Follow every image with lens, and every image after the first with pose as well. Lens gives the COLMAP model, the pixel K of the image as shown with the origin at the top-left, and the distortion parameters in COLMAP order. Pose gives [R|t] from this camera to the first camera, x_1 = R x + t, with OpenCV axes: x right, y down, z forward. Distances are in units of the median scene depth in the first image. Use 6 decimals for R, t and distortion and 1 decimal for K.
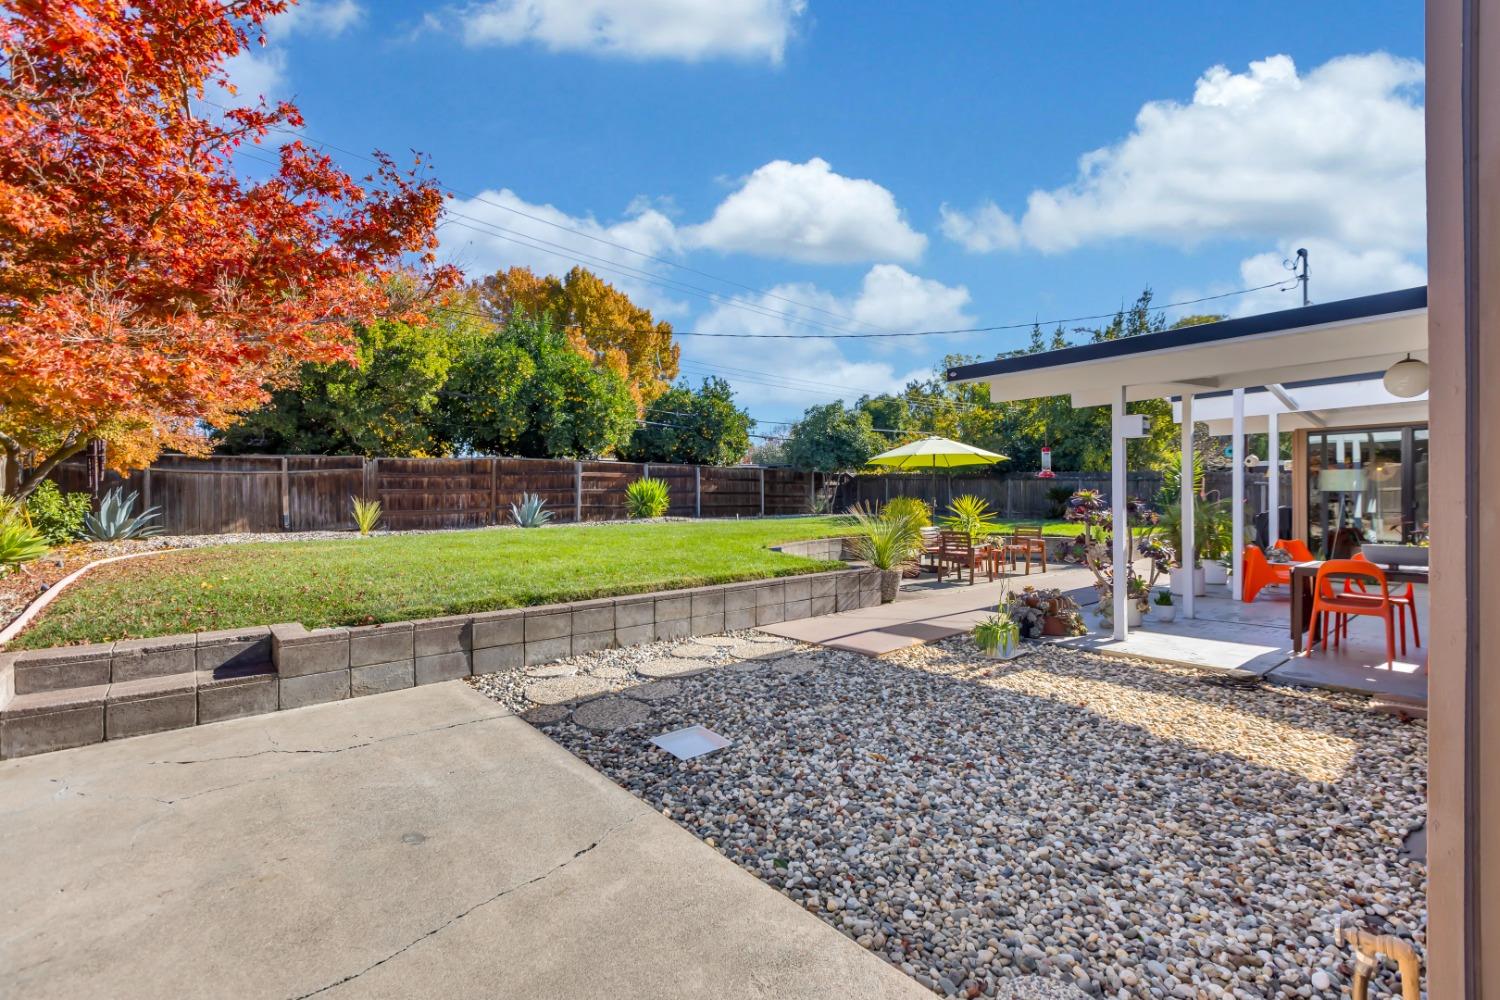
lens RADIAL K [[659.3, 0, 750.1], [0, 659.3, 483.4], [0, 0, 1]] dist [-0.000618, -0.000053]
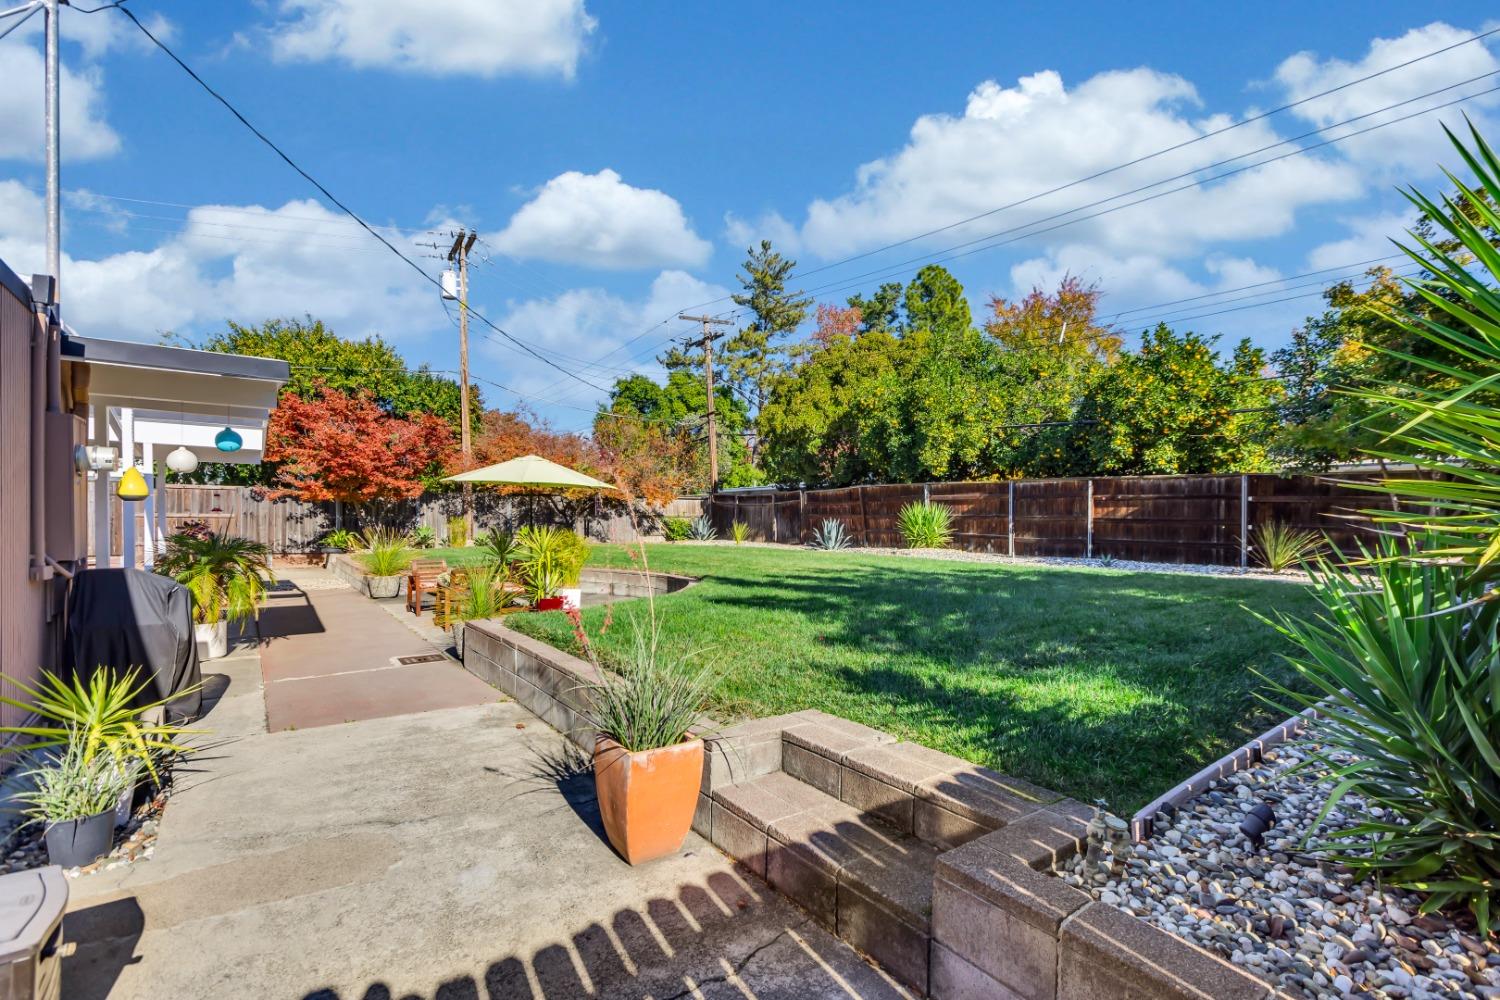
lens RADIAL K [[677.2, 0, 754.1], [0, 677.2, 510.8], [0, 0, 1]] dist [0.001798, 0.000215]
pose [[-0.069539, -0.004765, -0.997568, 0.802969], [0.013753, 0.999889, -0.005735, 0.007040], [0.997484, -0.014118, -0.069466, 0.947842]]
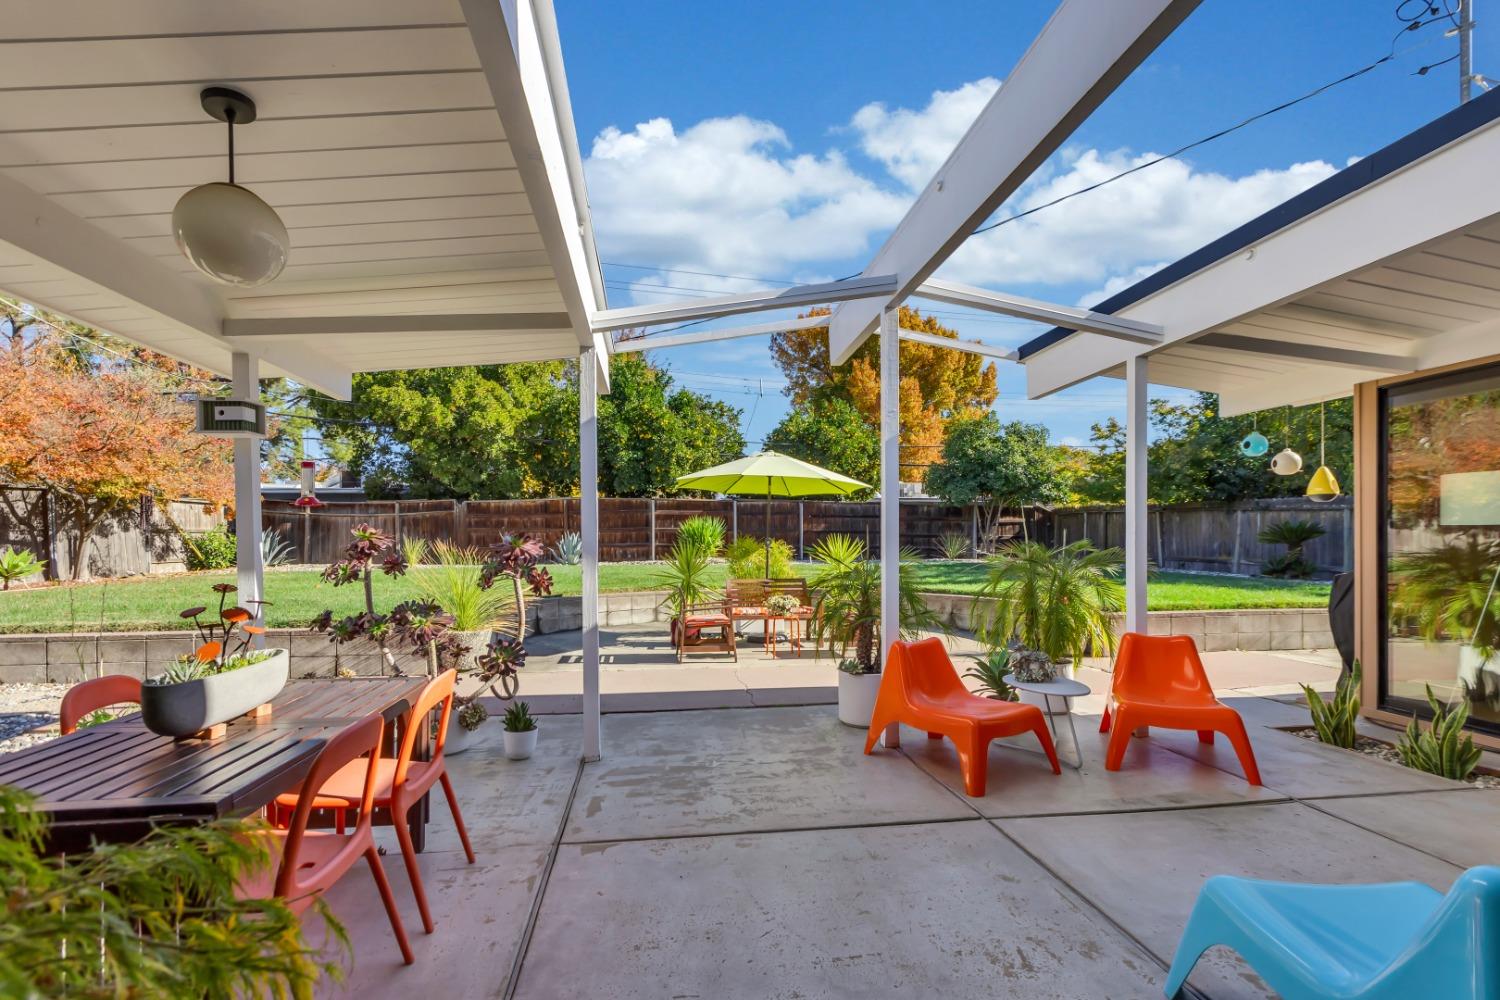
lens RADIAL K [[675.1, 0, 744.1], [0, 675.1, 527.8], [0, 0, 1]] dist [0.001517, 0.000329]
pose [[0.851252, -0.002520, -0.524751, 0.445221], [0.007172, 0.999951, 0.006833, 0.003394], [0.524709, -0.009580, 0.851228, 0.242775]]
